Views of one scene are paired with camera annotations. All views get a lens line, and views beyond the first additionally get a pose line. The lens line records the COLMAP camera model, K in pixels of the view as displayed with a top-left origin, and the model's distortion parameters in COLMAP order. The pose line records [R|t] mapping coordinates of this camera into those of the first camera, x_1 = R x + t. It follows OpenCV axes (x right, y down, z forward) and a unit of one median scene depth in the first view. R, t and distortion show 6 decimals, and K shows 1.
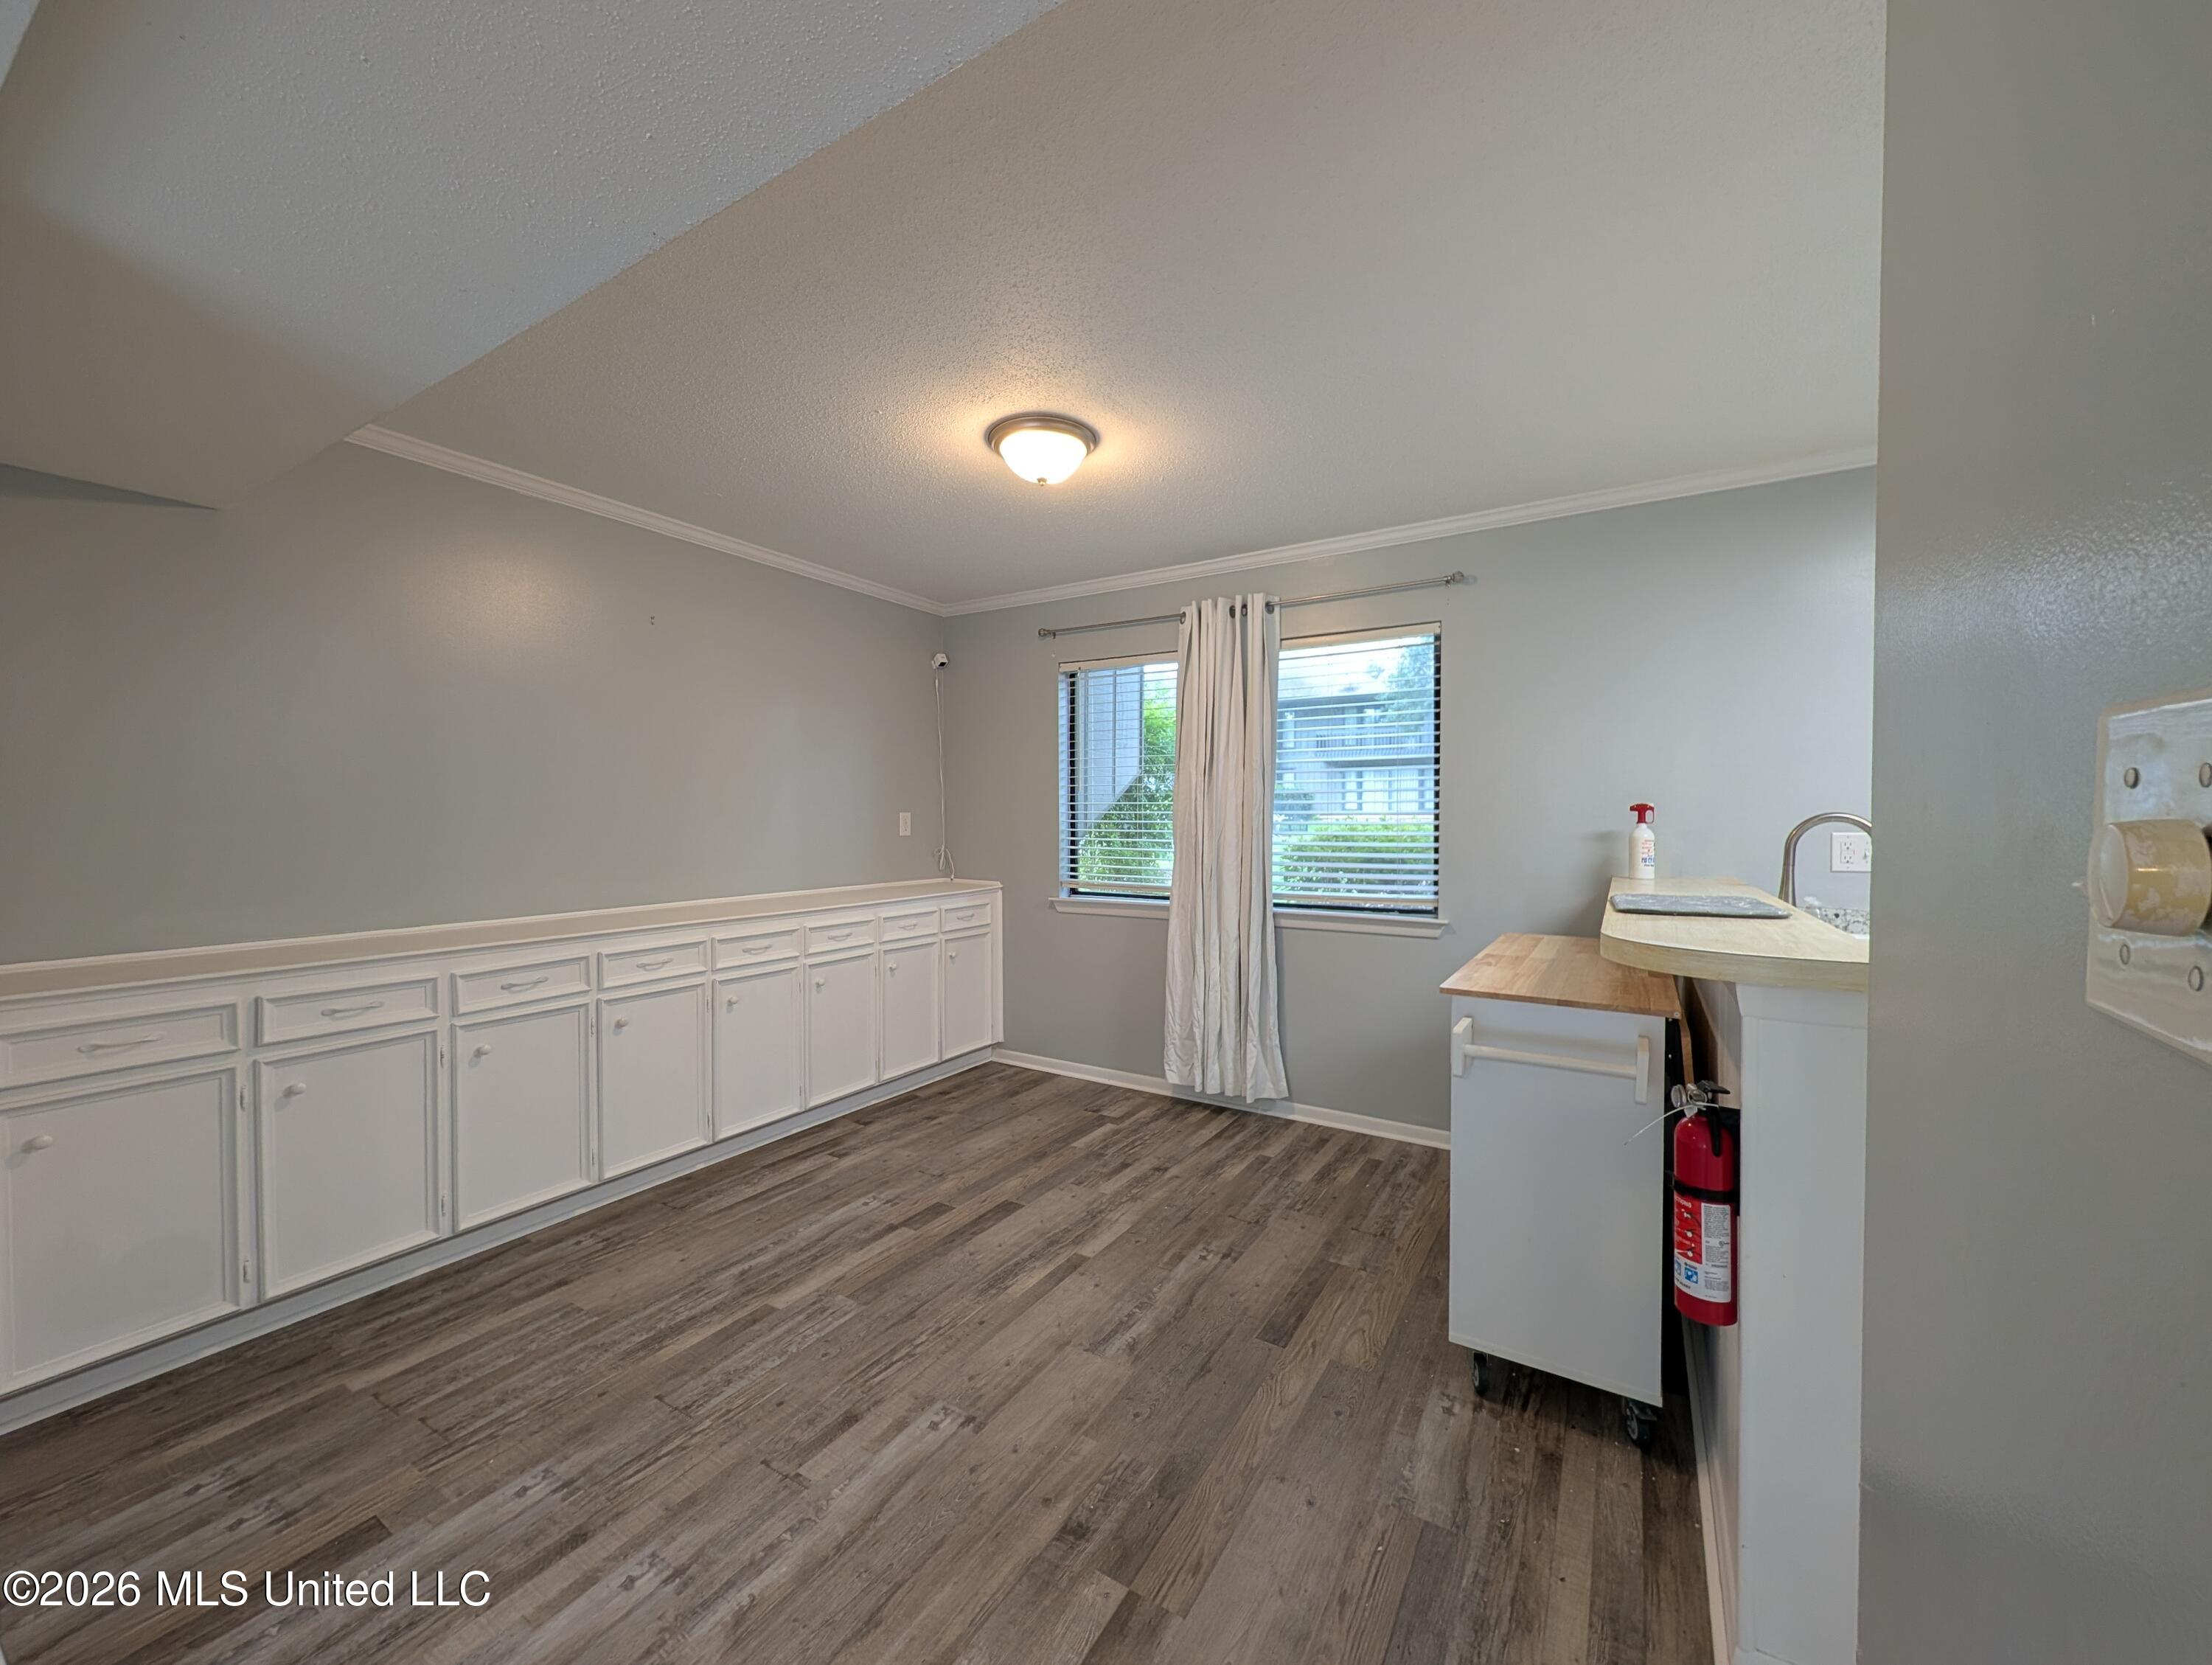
lens RADIAL K [[852.4, 0, 1101.7], [0, 852.4, 832.6], [0, 0, 1]] dist [0.000608, 0.000257]
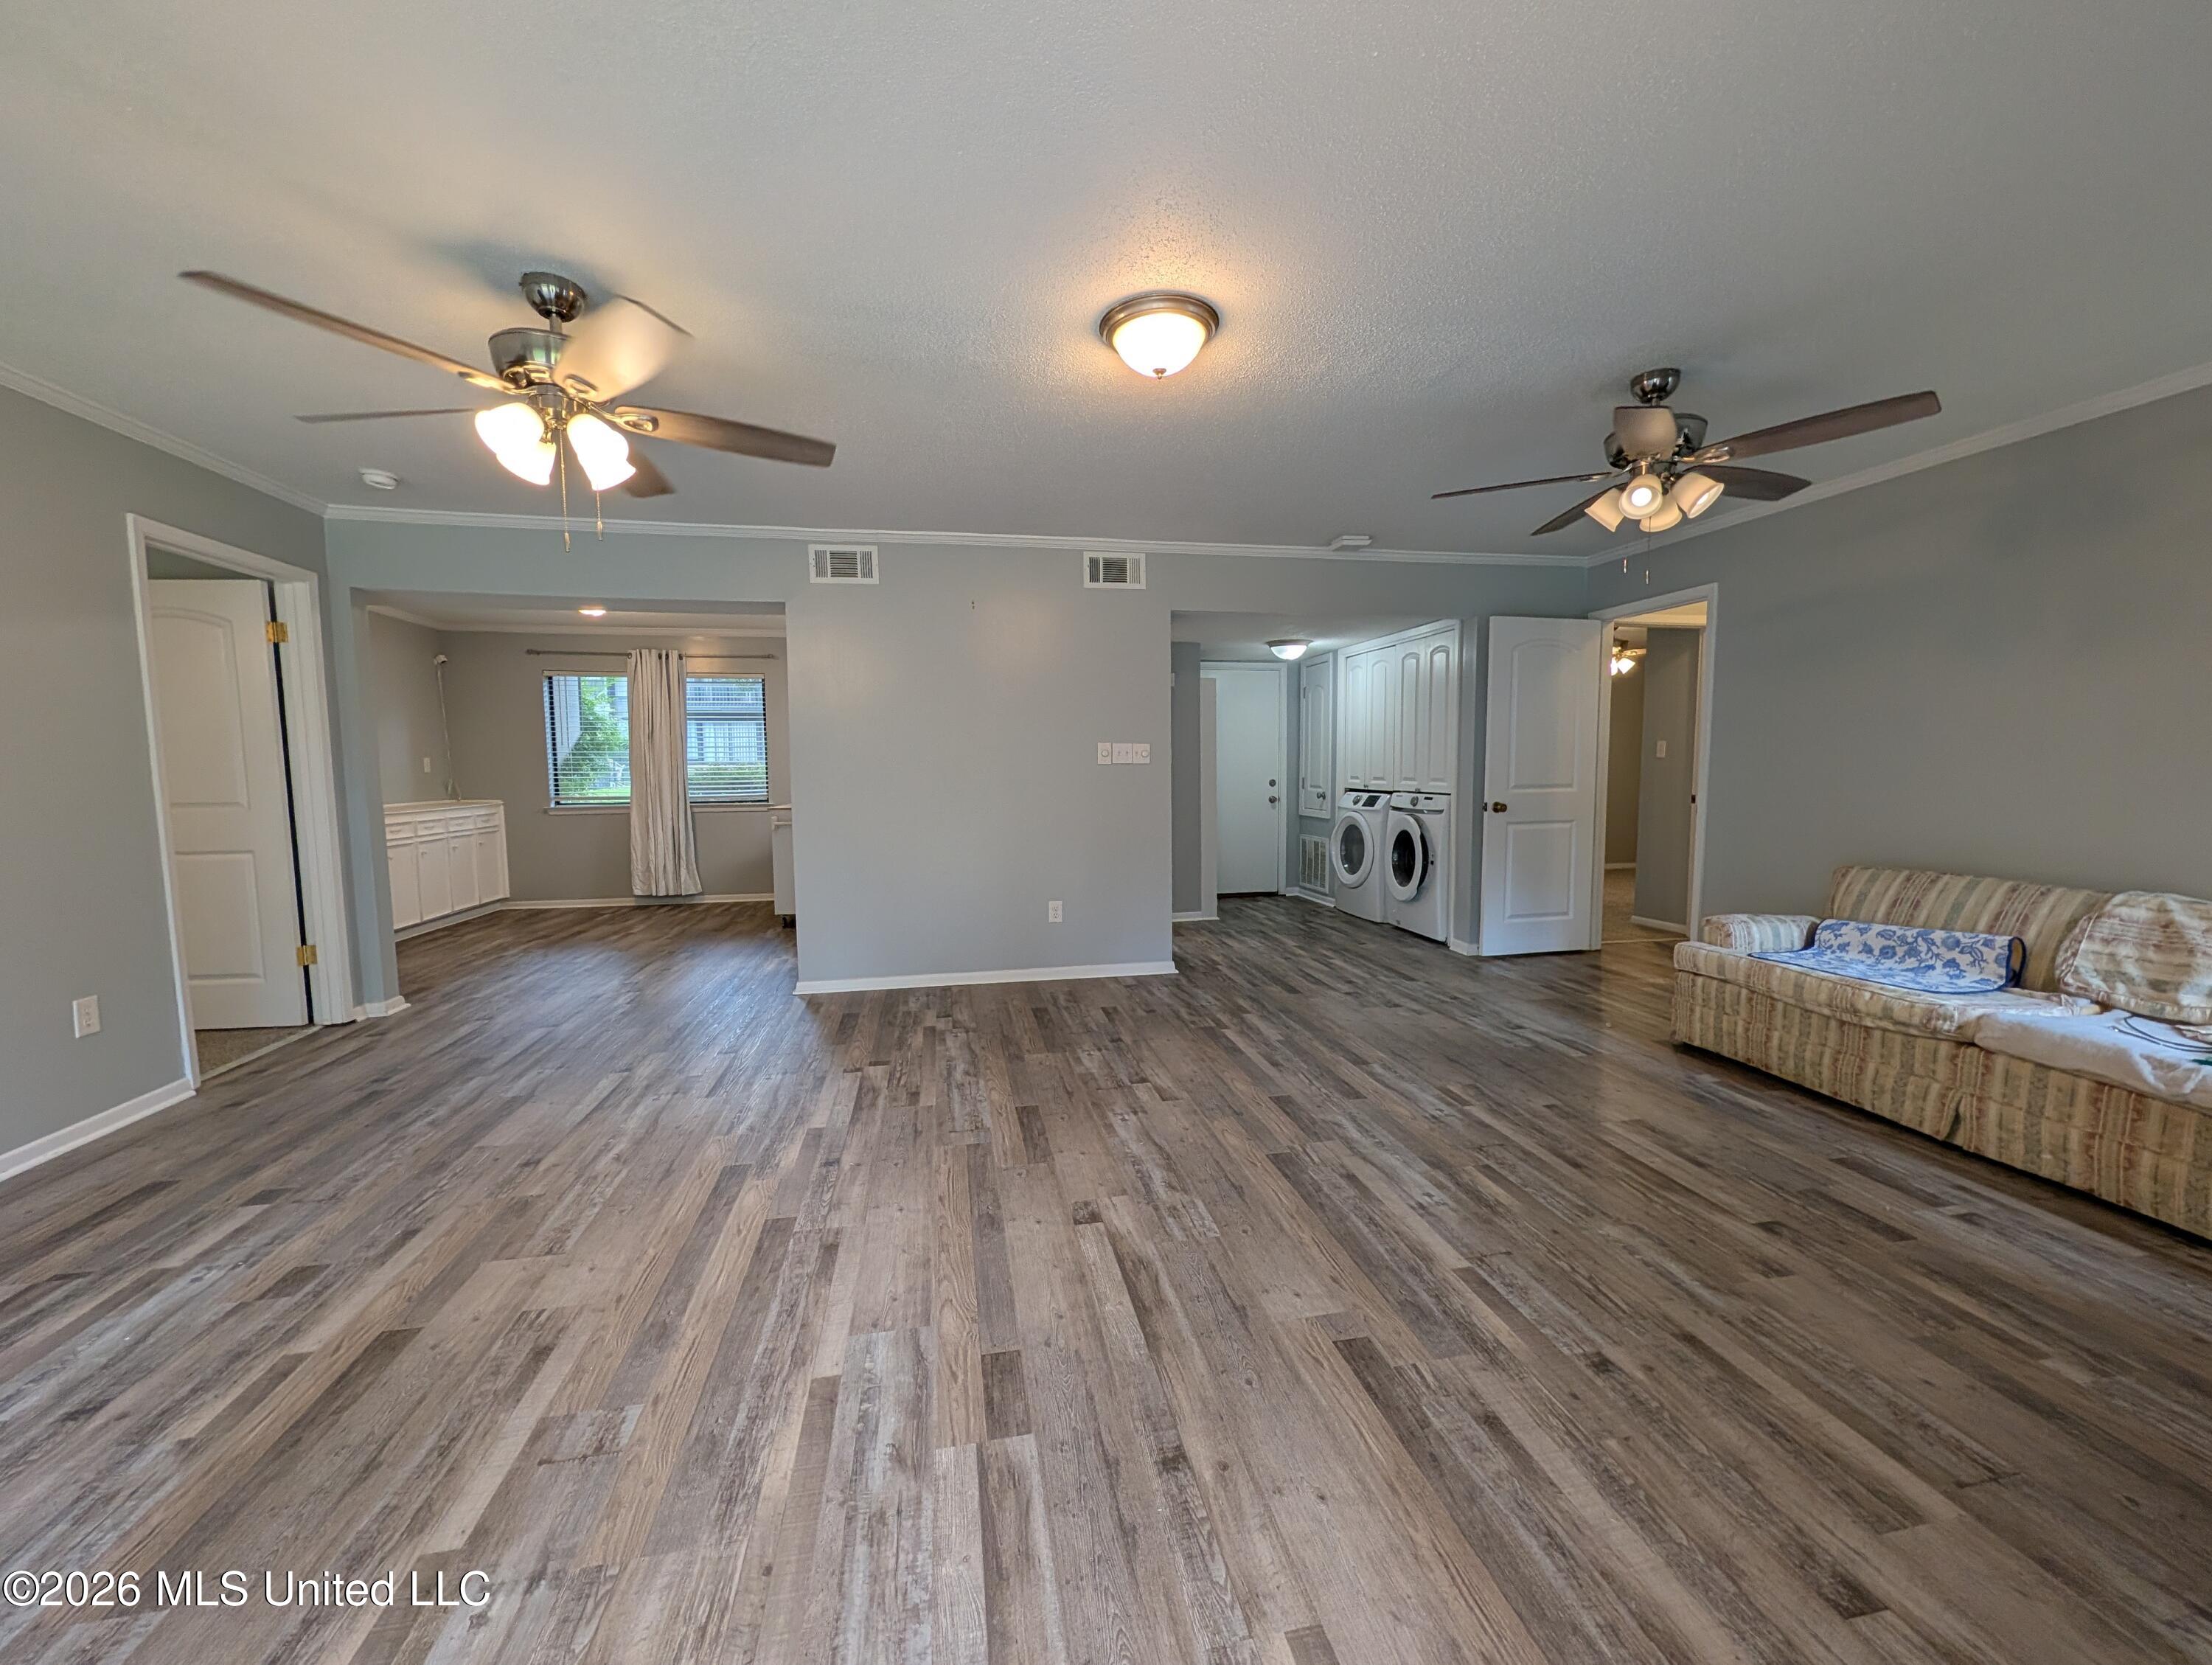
lens RADIAL K [[925.0, 0, 1139.7], [0, 925.0, 849.3], [0, 0, 1]] dist [0.000036, -0.000160]
pose [[0.713884, -0.065199, 0.697223, -0.668394], [0.013135, 0.996728, 0.079758, 0.035956], [-0.700141, -0.047780, 0.712404, -1.558458]]
